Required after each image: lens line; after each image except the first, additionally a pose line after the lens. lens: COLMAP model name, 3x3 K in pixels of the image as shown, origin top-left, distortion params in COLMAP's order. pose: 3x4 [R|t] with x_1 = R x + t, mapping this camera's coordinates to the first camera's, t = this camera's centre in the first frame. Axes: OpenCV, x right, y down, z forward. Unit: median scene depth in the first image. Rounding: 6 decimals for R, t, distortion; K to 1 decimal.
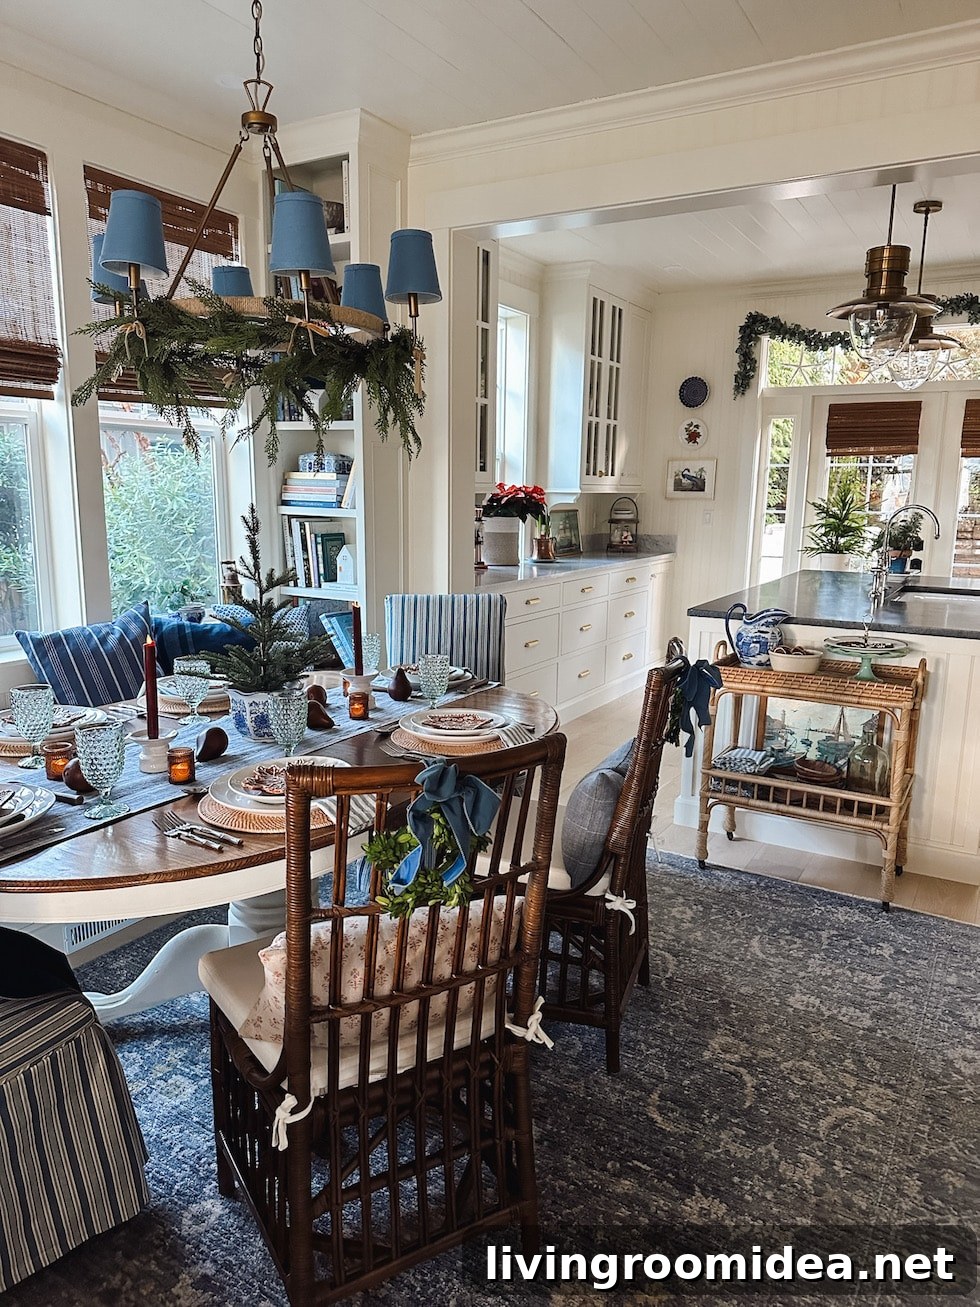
lens RADIAL K [[921.1, 0, 482.0], [0, 921.1, 657.9], [0, 0, 1]] dist [0.108528, -0.152918]
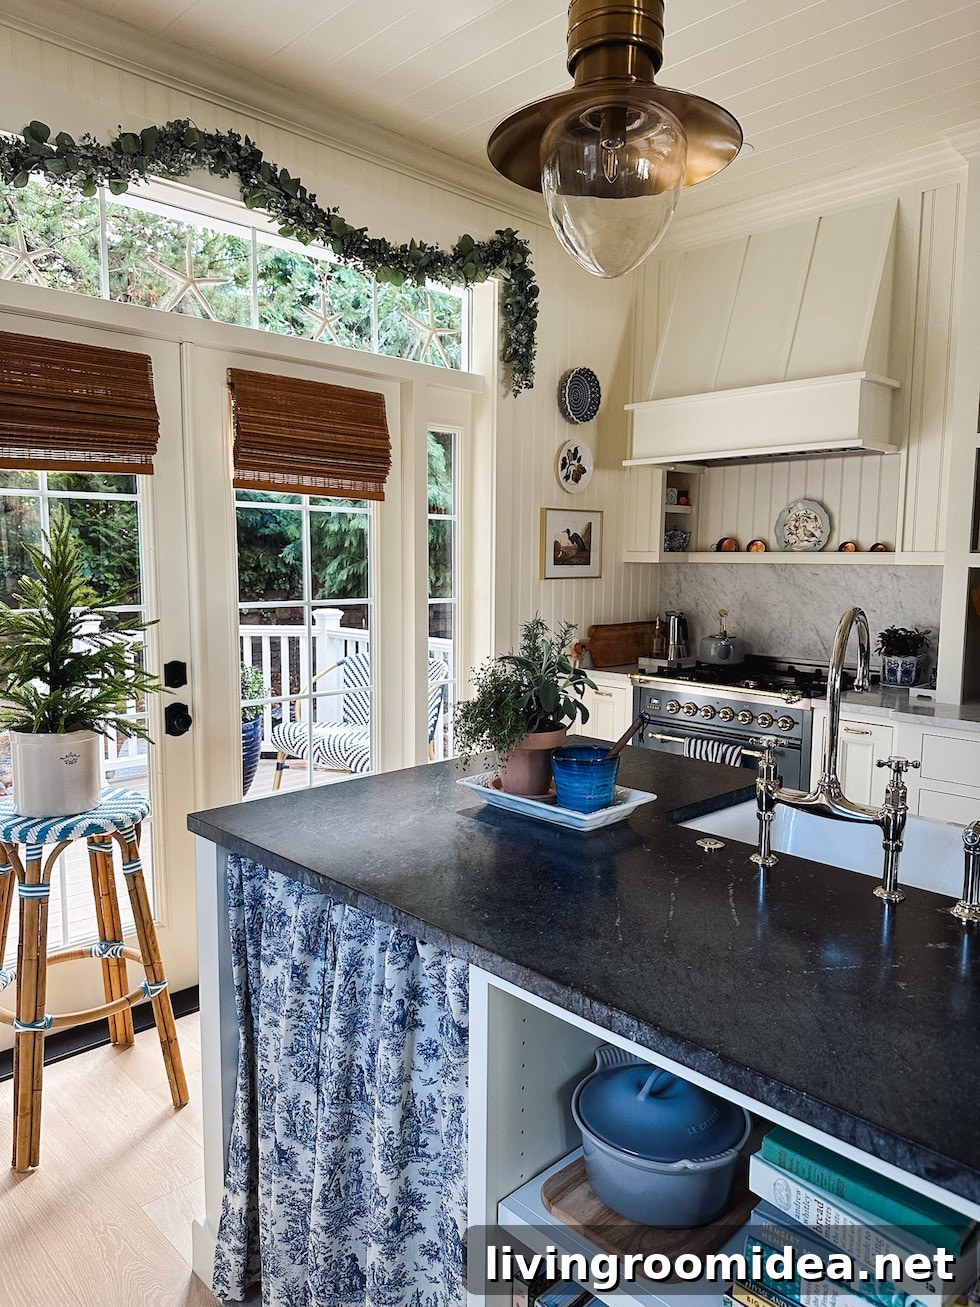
lens RADIAL K [[913.6, 0, 514.6], [0, 913.6, 659.8], [0, 0, 1]] dist [0.106150, -0.152520]
pose [[0.253543, -0.124911, 0.959225, 0.079898], [0.172090, 0.981634, 0.082342, -0.144899], [-0.951893, 0.144196, 0.270383, 0.761956]]
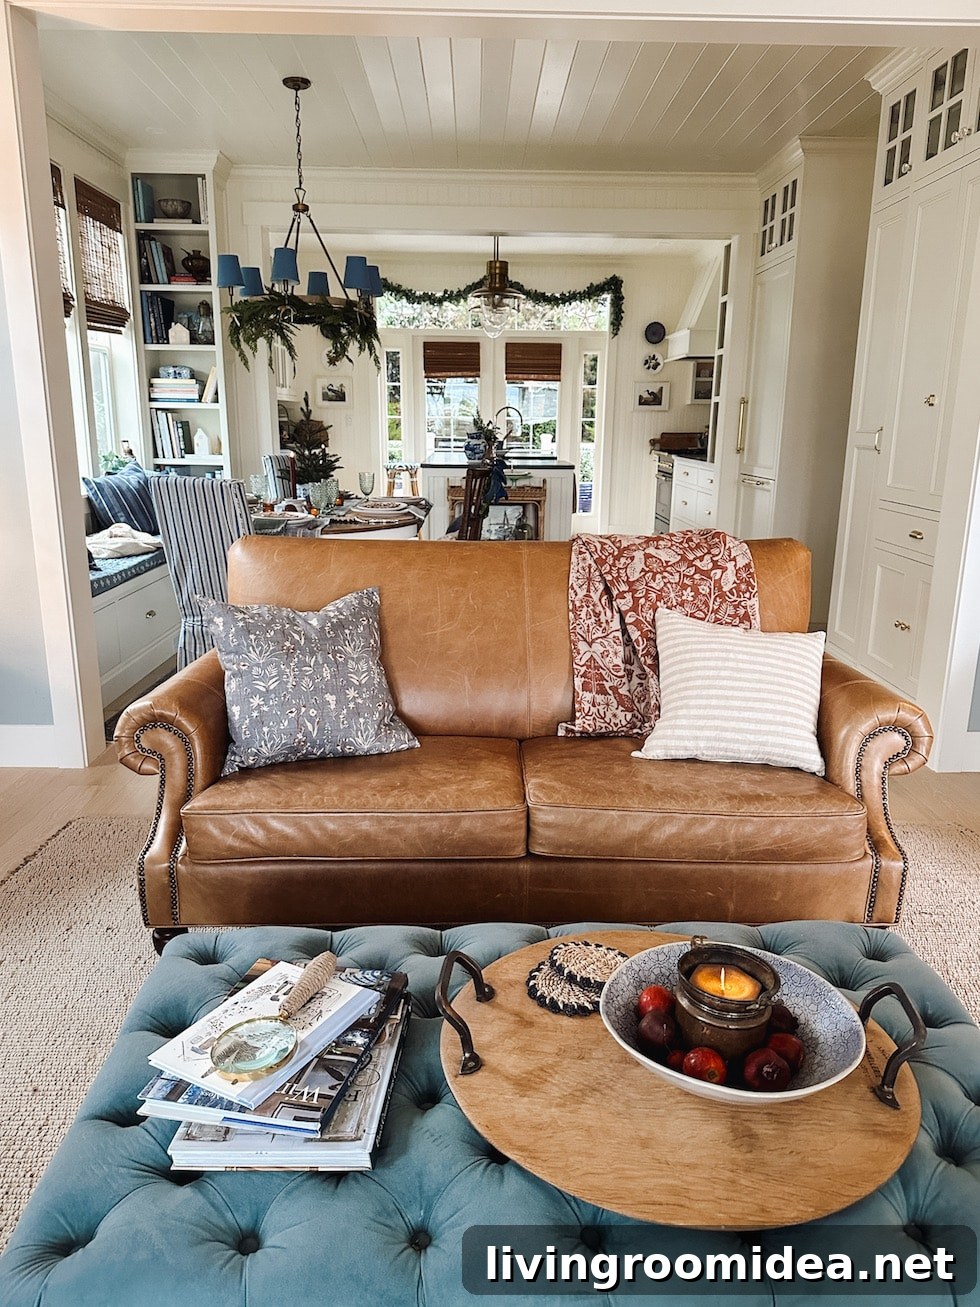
lens RADIAL K [[954.9, 0, 490.0], [0, 954.9, 653.5], [0, 0, 1]] dist [0.104863, -0.125537]
pose [[0.857677, -0.127316, 0.498178, -0.389312], [0.095795, 0.991463, 0.088457, 0.099914], [-0.505187, -0.028145, 0.862551, -0.412561]]
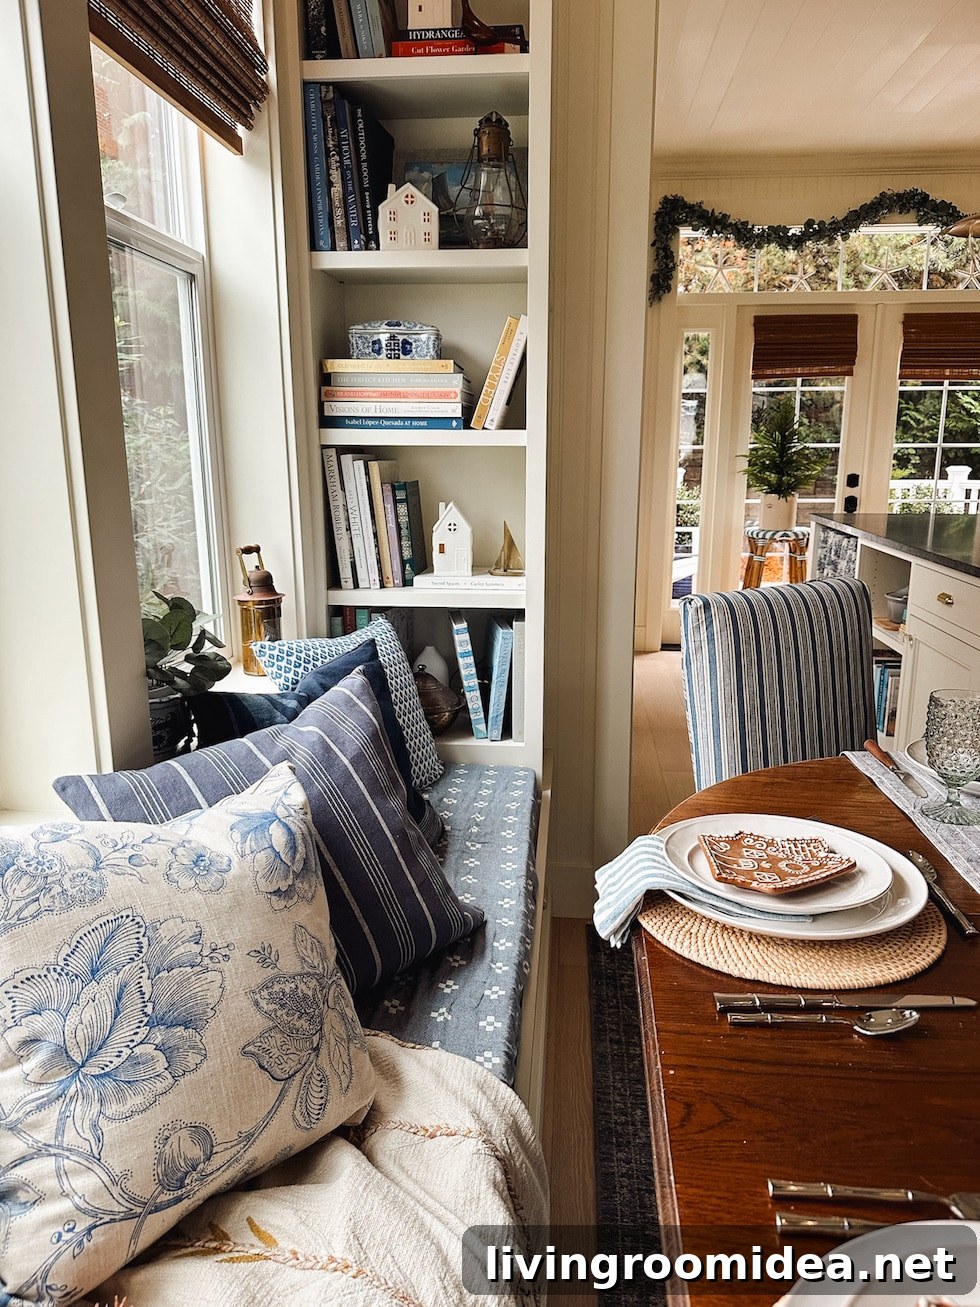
lens RADIAL K [[953.1, 0, 529.4], [0, 953.1, 661.9], [0, 0, 1]] dist [0.029743, -0.010692]
pose [[0.890694, -0.116213, 0.439499, -0.243831], [0.095472, 0.993031, 0.069096, -0.044301], [-0.444466, -0.019584, 0.895582, 0.335634]]
